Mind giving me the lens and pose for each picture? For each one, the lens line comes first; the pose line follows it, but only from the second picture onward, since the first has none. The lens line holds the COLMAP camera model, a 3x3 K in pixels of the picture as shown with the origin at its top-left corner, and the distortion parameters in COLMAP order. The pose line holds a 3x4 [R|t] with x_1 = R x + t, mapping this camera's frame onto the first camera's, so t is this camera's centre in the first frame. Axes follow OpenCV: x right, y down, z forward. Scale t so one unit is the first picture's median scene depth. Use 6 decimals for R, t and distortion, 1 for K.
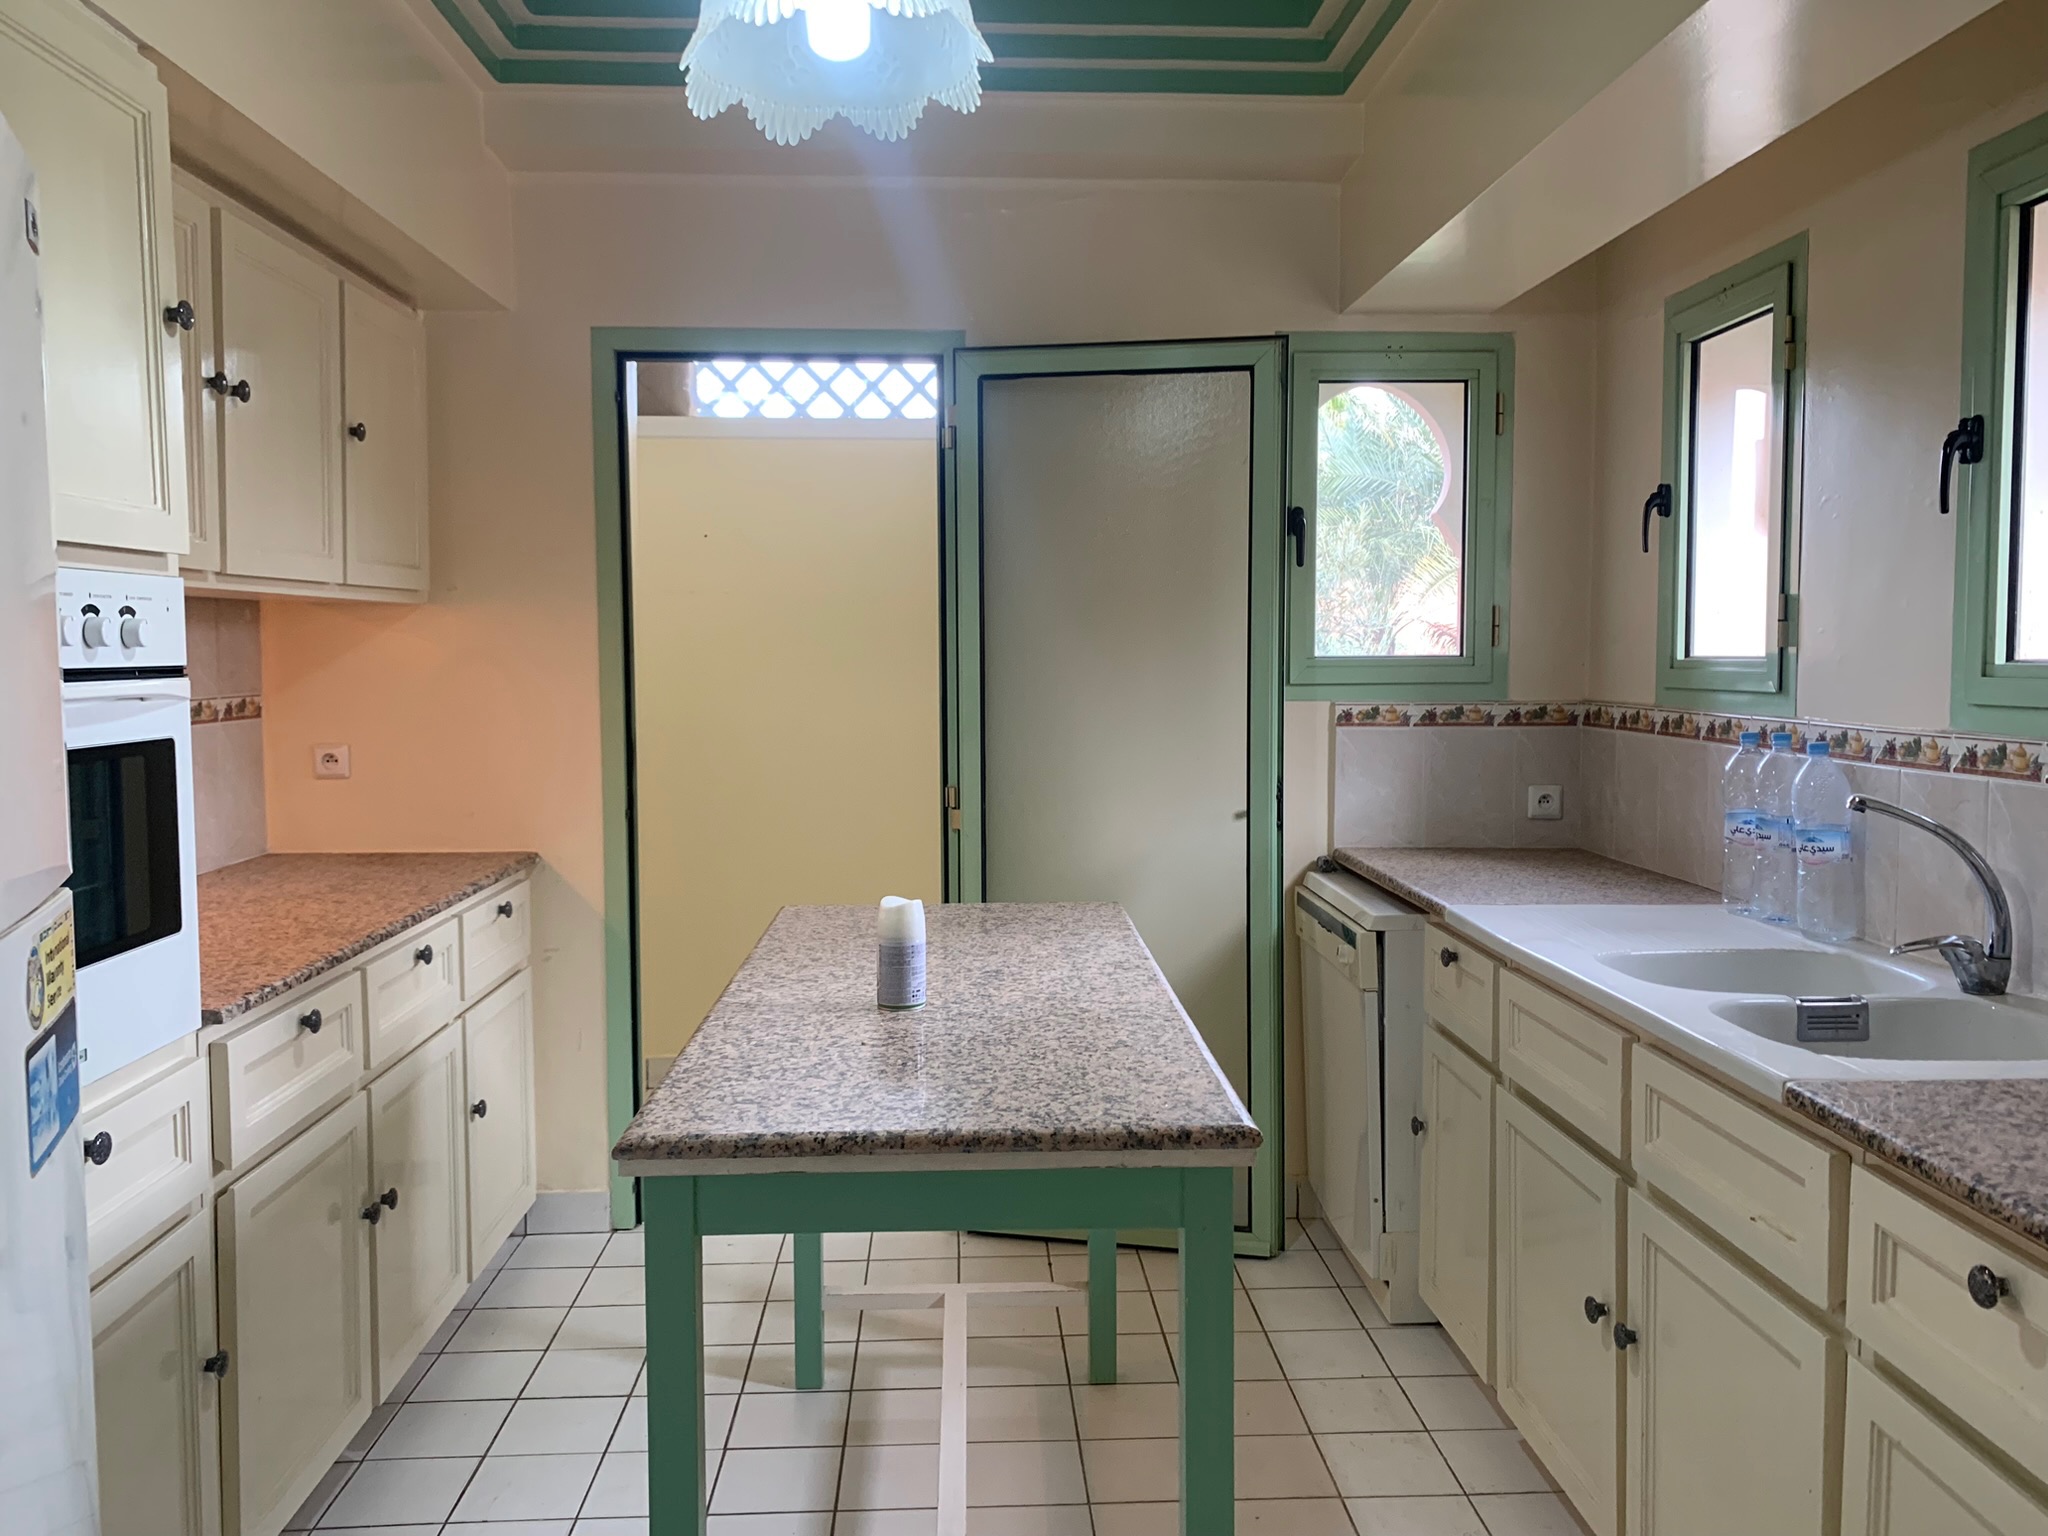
lens RADIAL K [[1562.4, 0, 1042.1], [0, 1562.4, 746.9], [0, 0, 1]] dist [0.062705, -0.081029]
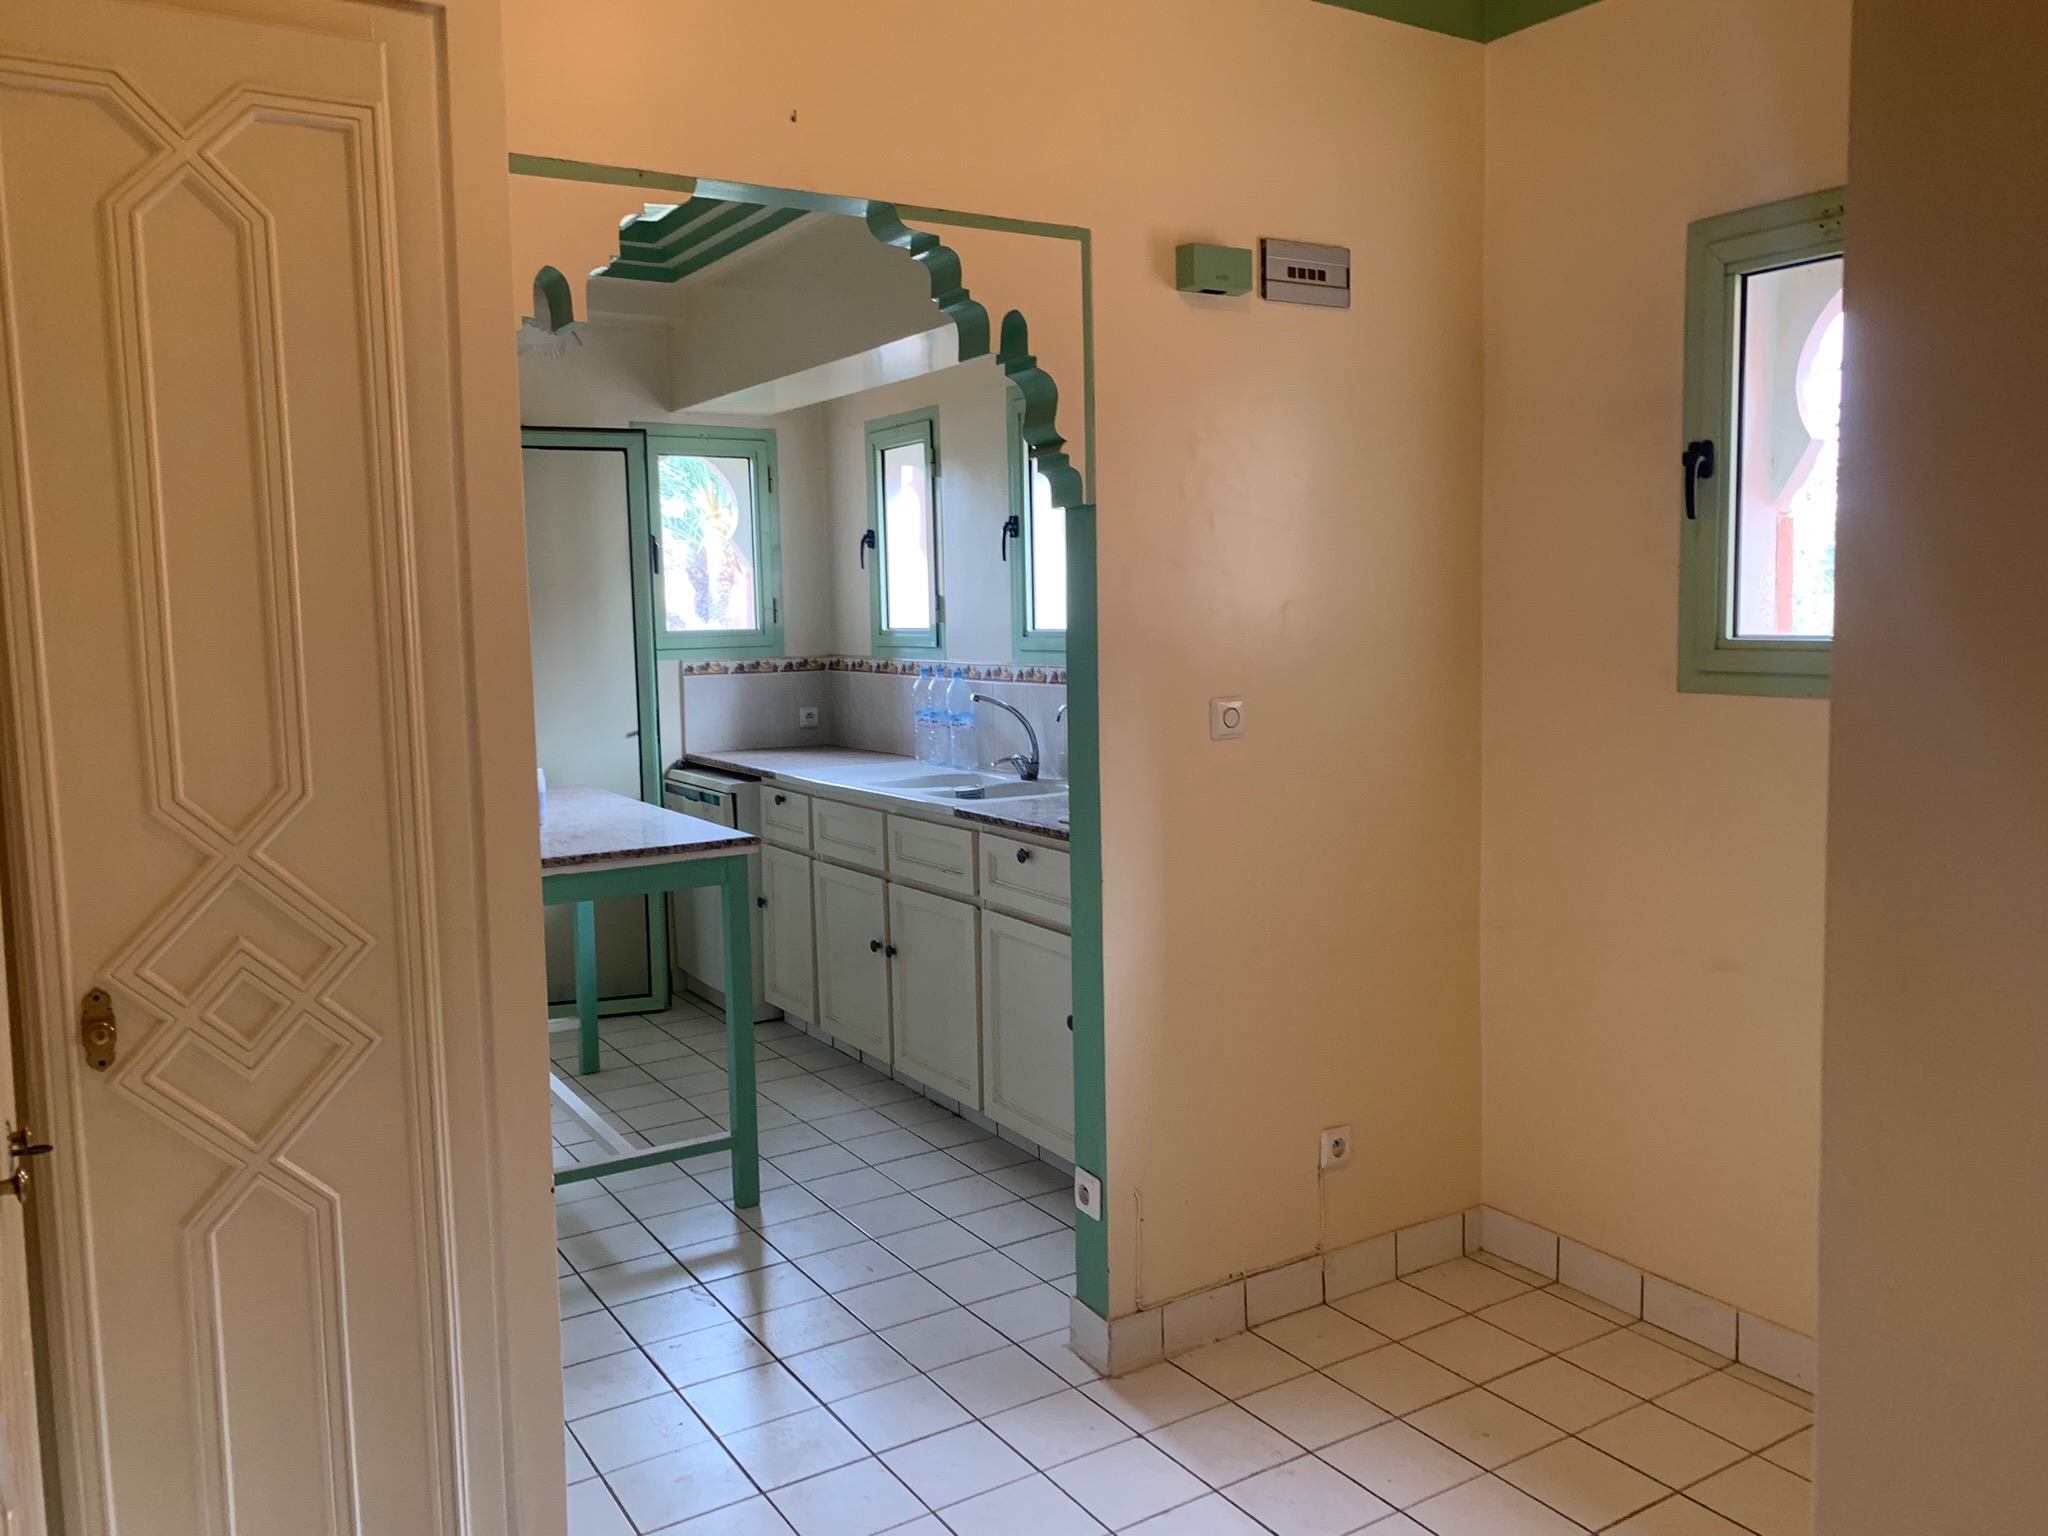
lens RADIAL K [[1562.4, 0, 1023.2], [0, 1562.4, 760.6], [0, 0, 1]] dist [0.062705, -0.081029]
pose [[0.873861, -0.062732, 0.482112, -0.336859], [0.047211, 0.997903, 0.044273, 0.022208], [-0.483879, -0.015927, 0.874990, -0.657727]]
